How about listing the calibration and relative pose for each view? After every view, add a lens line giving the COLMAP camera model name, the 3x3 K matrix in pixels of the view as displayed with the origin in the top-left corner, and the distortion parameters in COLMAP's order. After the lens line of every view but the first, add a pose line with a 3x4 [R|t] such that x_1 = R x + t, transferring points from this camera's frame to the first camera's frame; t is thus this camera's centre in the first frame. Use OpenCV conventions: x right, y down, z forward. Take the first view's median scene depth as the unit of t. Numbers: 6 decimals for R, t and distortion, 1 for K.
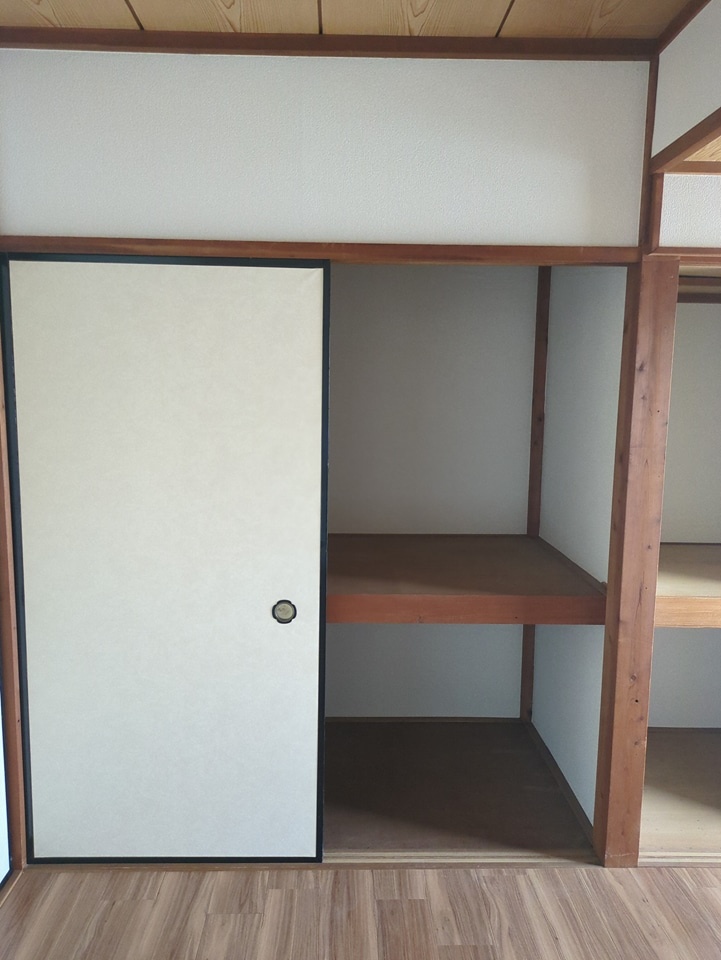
lens RADIAL K [[695.2, 0, 357.9], [0, 695.2, 469.6], [0, 0, 1]] dist [0.023851, -0.004183]
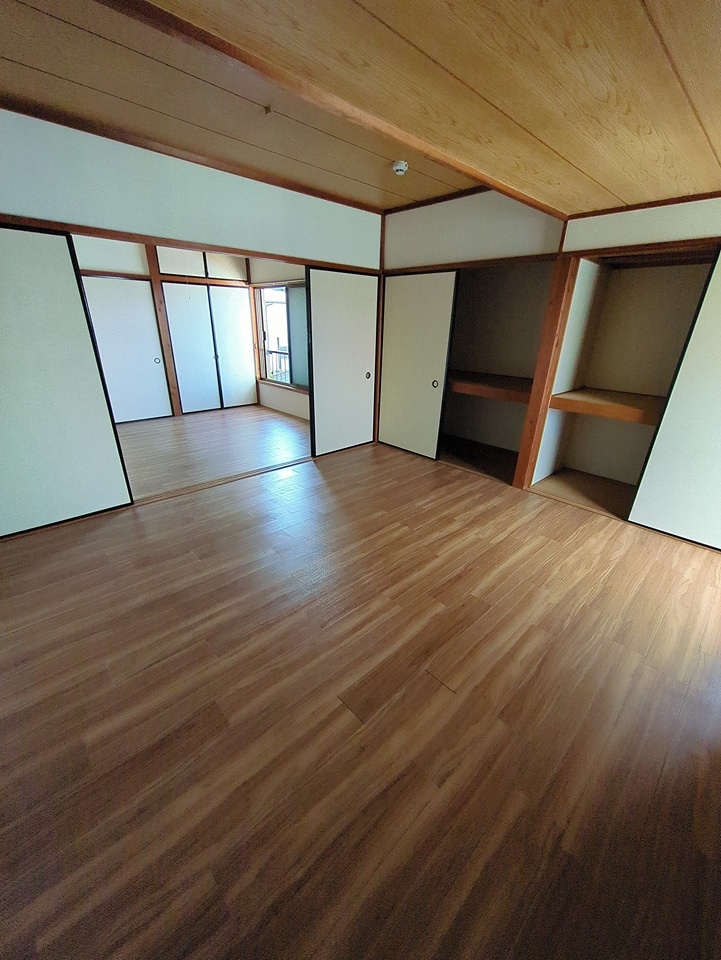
lens RADIAL K [[376.7, 0, 356.7], [0, 376.7, 483.5], [0, 0, 1]] dist [-0.000425, -0.000082]
pose [[0.659538, 0.297774, -0.690174, 1.055999], [-0.110793, 0.946668, 0.302563, 0.151297], [0.743461, -0.123085, 0.657355, -0.556239]]
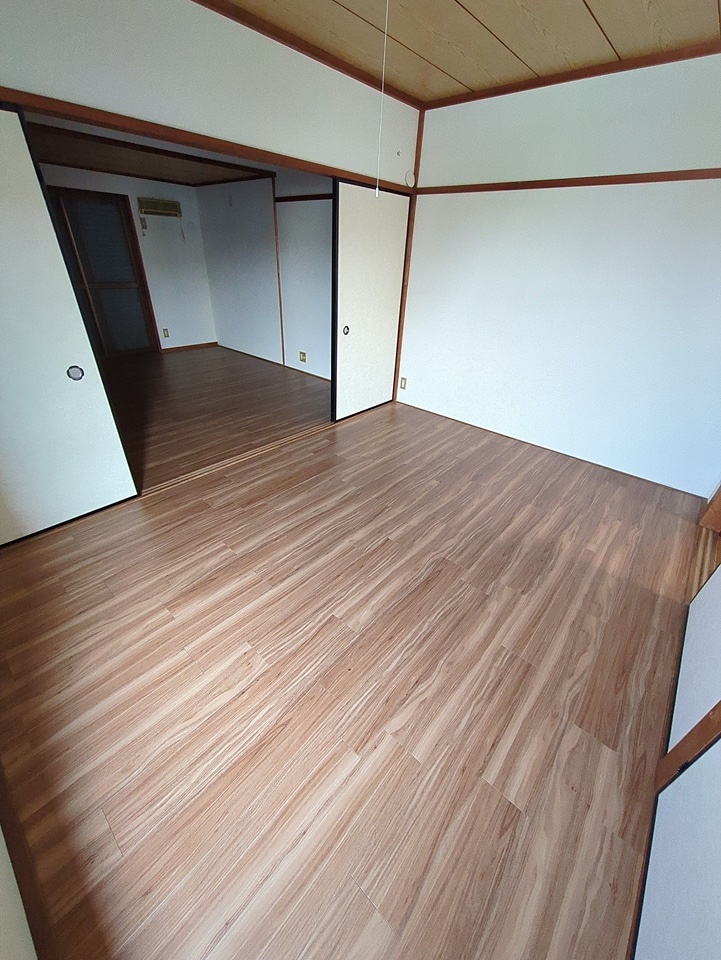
lens RADIAL K [[376.7, 0, 356.7], [0, 376.7, 483.5], [0, 0, 1]] dist [-0.000425, -0.000082]
pose [[-0.732658, -0.391263, 0.556889, -1.625834], [0.040615, 0.791643, 0.609632, -0.069789], [-0.679384, 0.469270, -0.564112, 0.767469]]
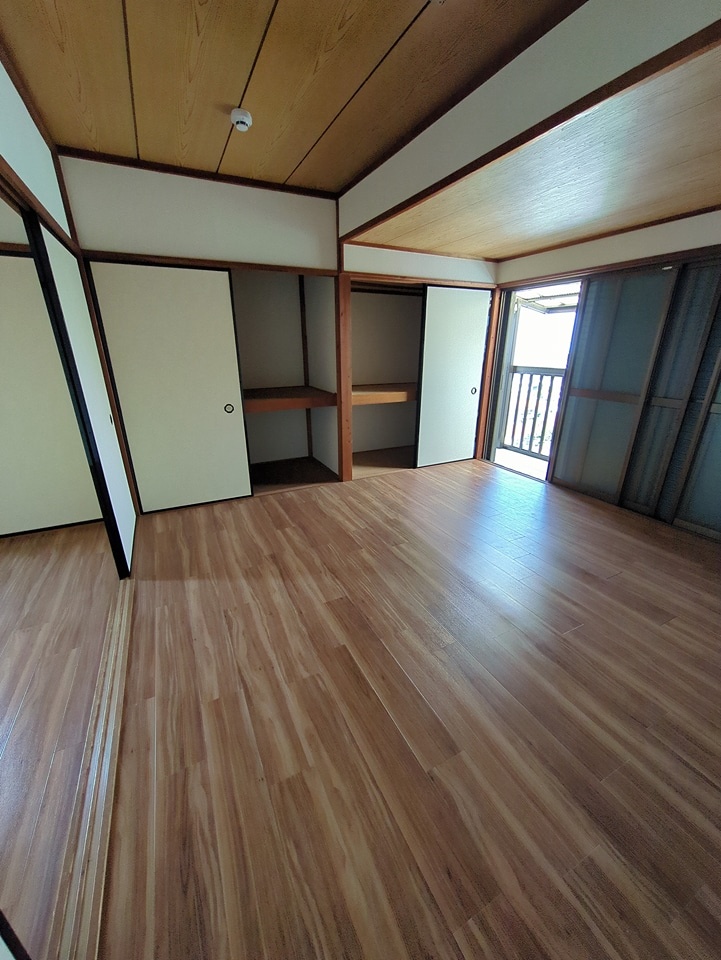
lens RADIAL K [[376.7, 0, 356.7], [0, 376.7, 483.5], [0, 0, 1]] dist [-0.000425, -0.000082]
pose [[0.905818, -0.162474, 0.391274, -0.279846], [0.071081, 0.968733, 0.237705, 0.172816], [-0.417661, -0.187506, 0.889045, -0.587399]]
